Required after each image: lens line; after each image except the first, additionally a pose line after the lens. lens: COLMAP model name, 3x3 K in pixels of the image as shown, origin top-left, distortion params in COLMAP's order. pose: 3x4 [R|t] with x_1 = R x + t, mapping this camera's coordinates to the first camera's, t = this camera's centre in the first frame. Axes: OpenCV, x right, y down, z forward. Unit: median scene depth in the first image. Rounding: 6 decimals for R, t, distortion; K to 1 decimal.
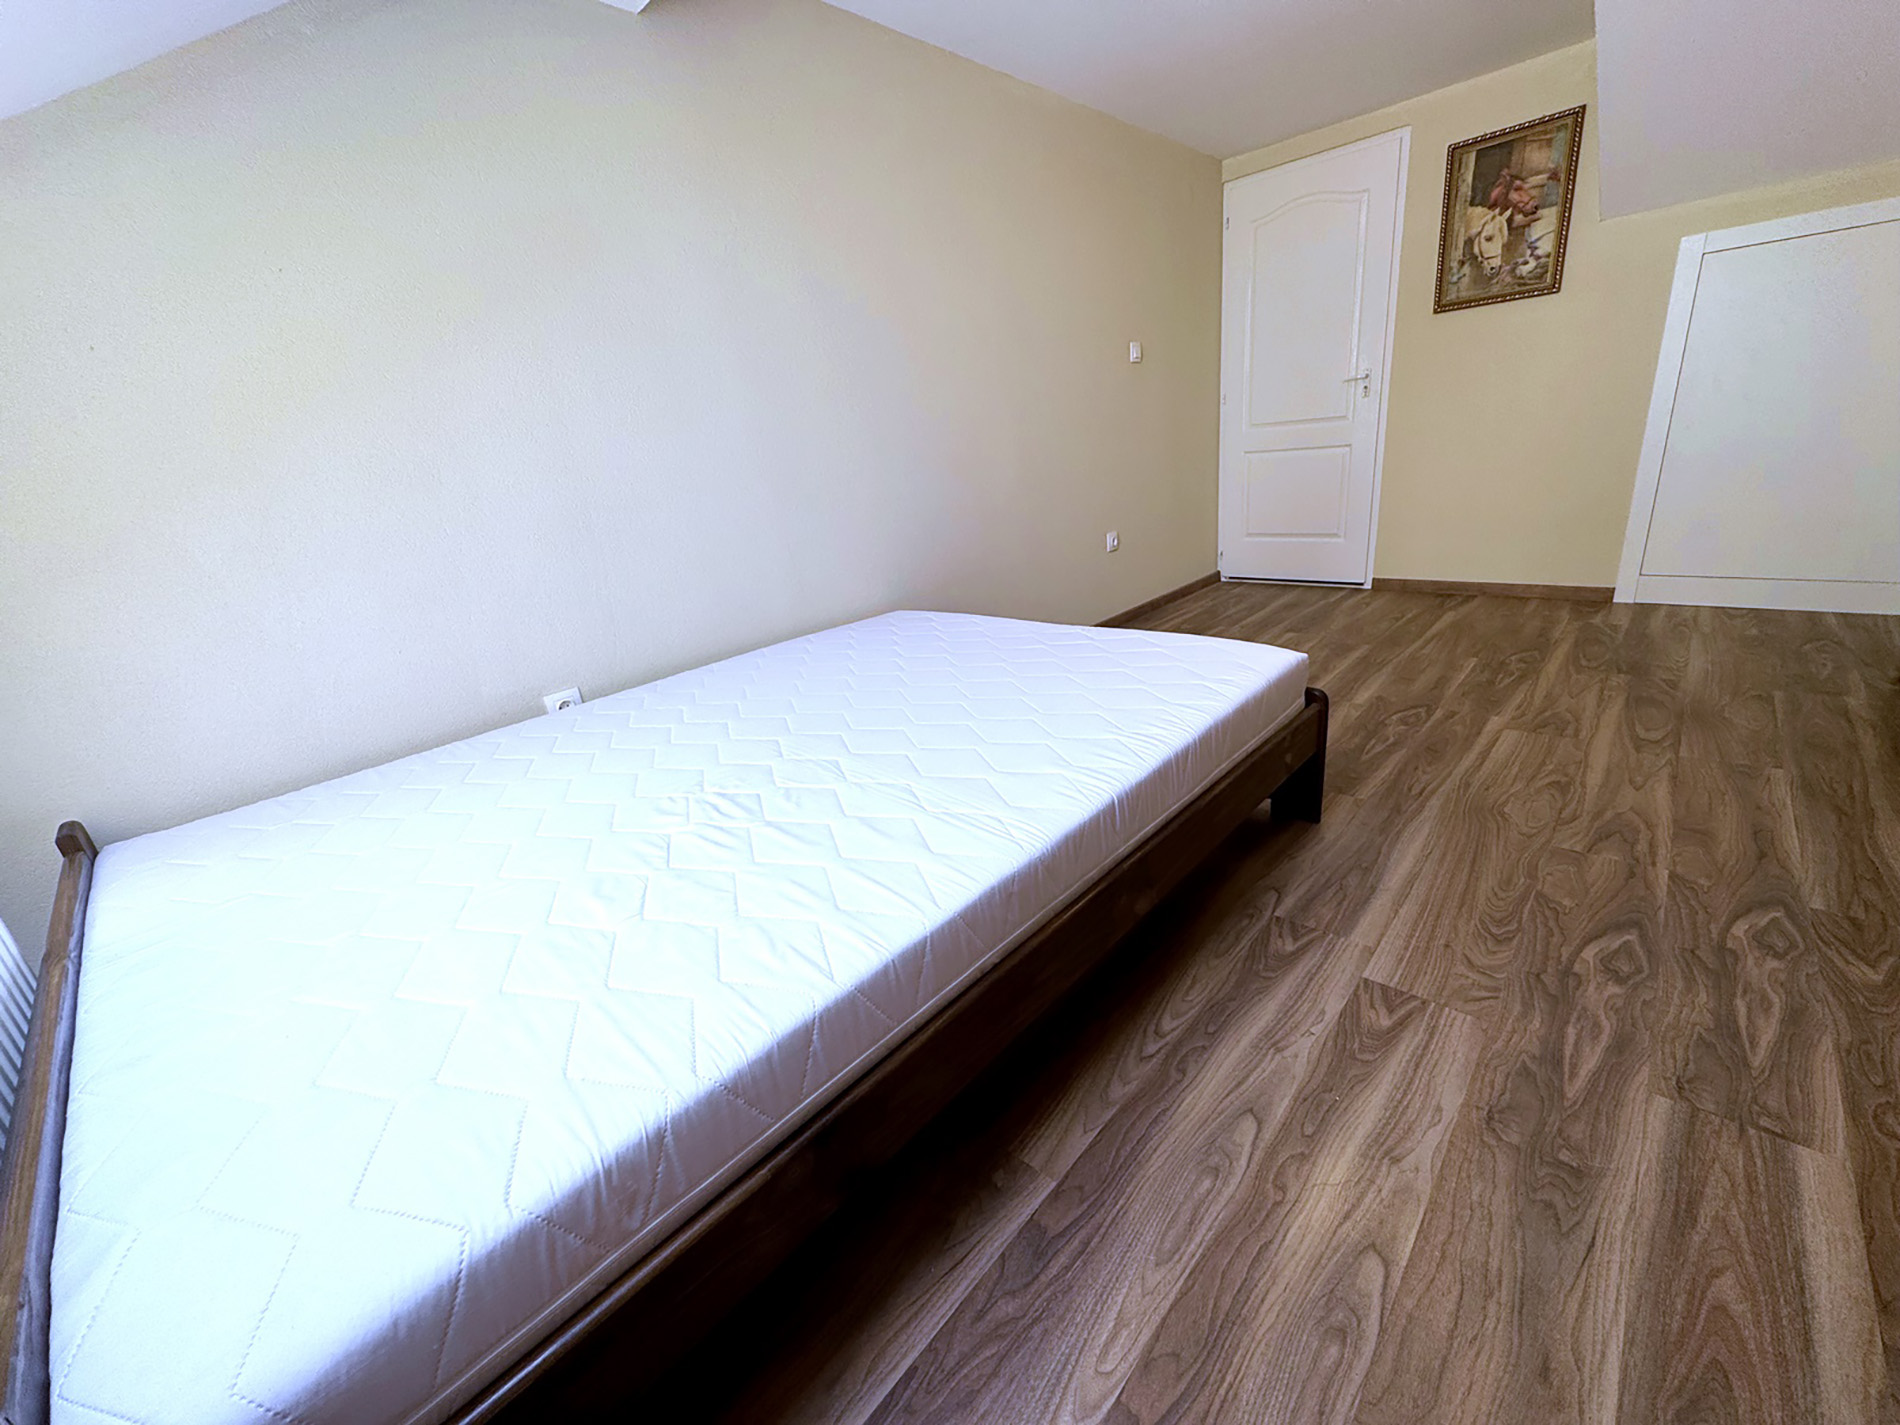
lens RADIAL K [[756.2, 0, 950.0], [0, 756.2, 709.4], [0, 0, 1]] dist [-0.001701, 0.000051]
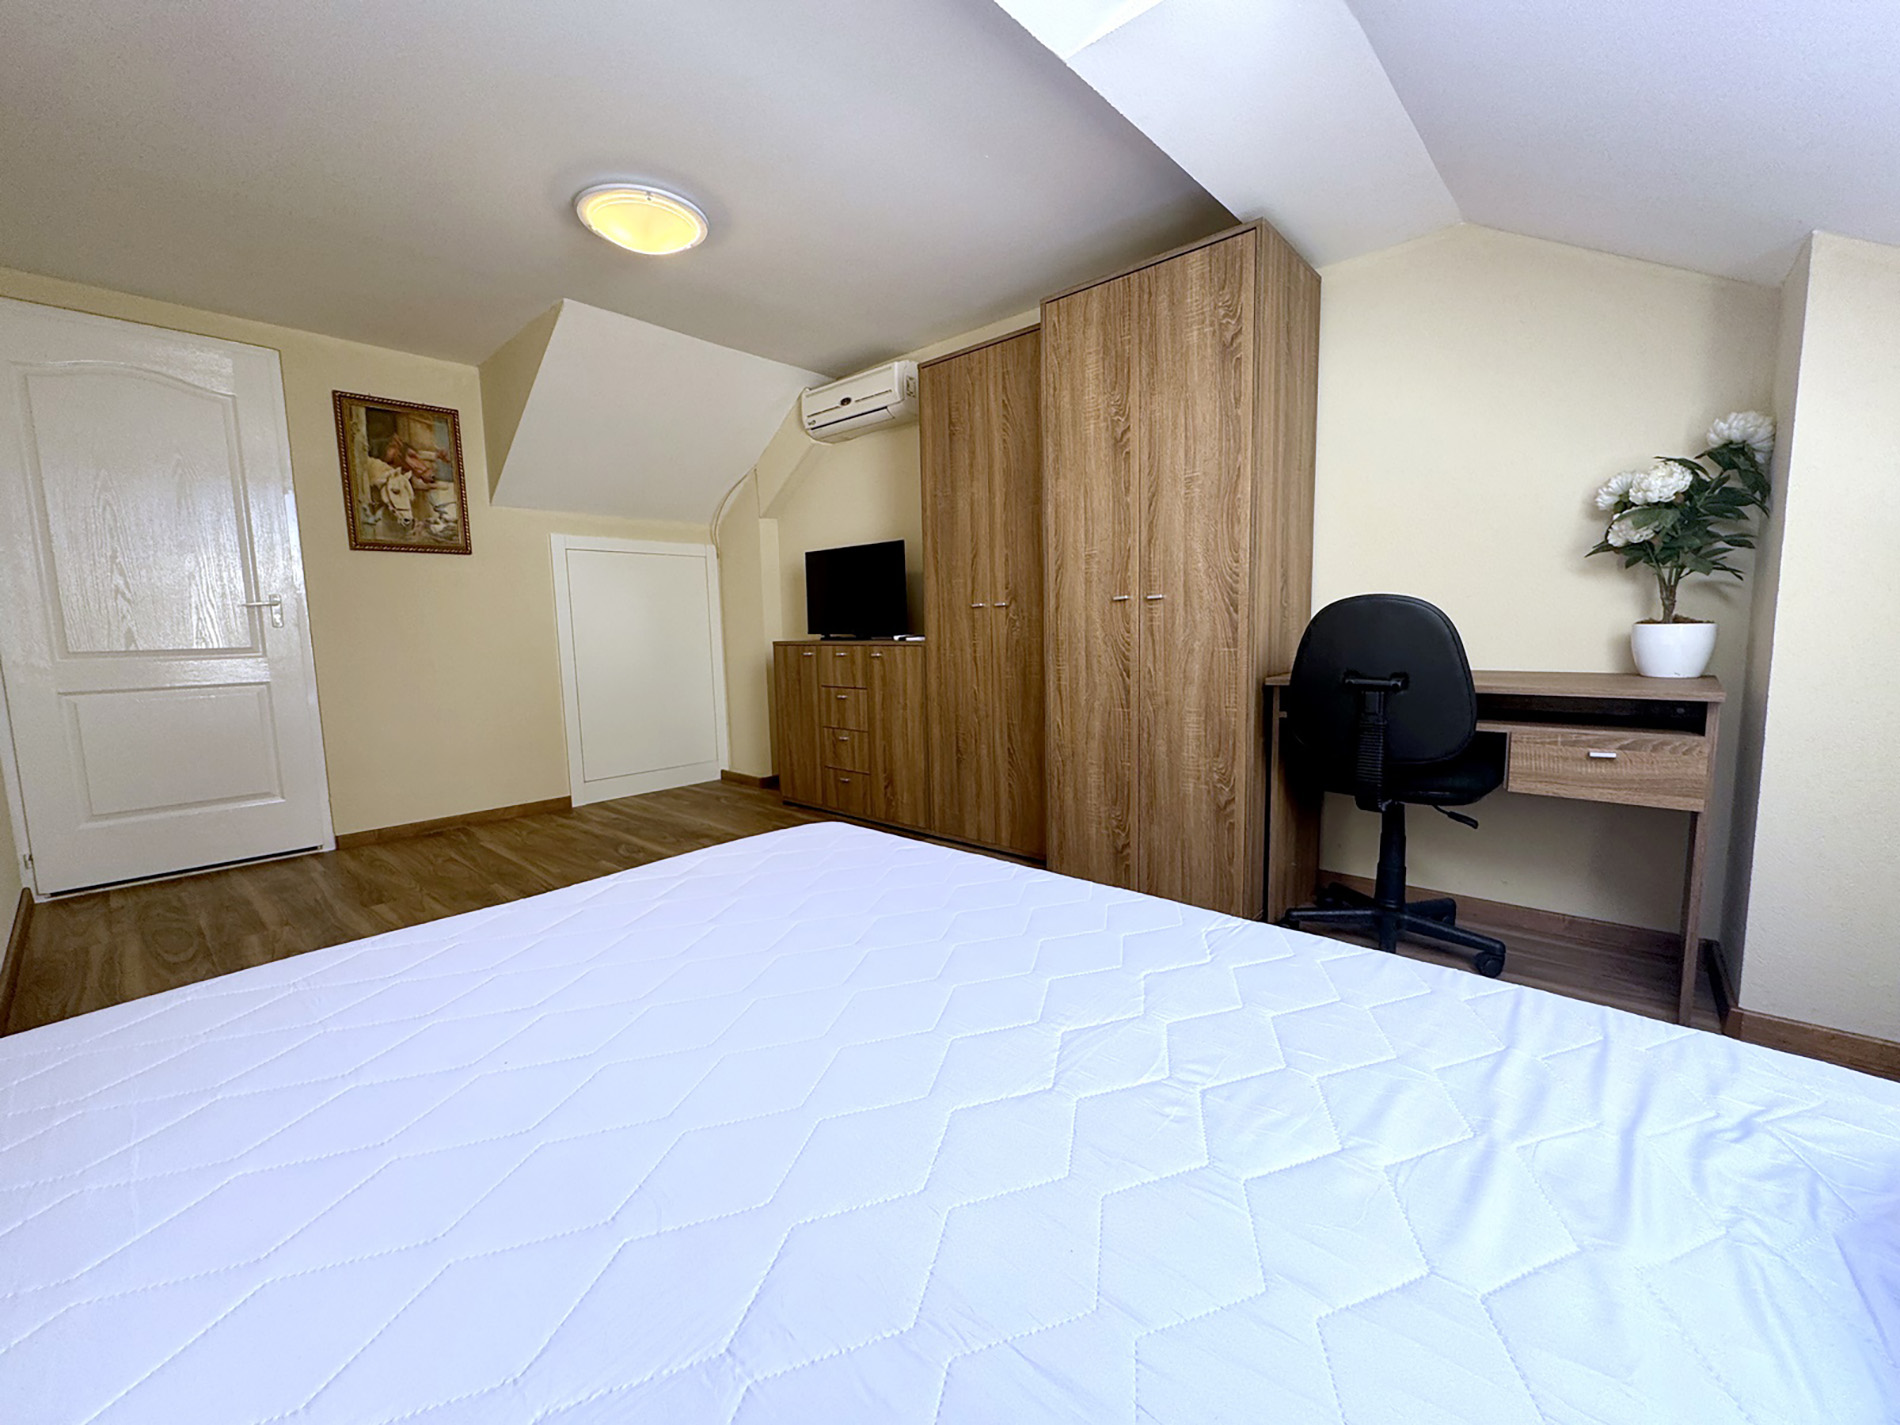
lens RADIAL K [[756.2, 0, 957.3], [0, 756.2, 717.9], [0, 0, 1]] dist [-0.001701, 0.000051]
pose [[-0.010639, -0.025323, 0.999623, -0.330558], [0.356238, 0.933992, 0.027452, -0.094638], [-0.934335, 0.356395, -0.000915, 0.402035]]
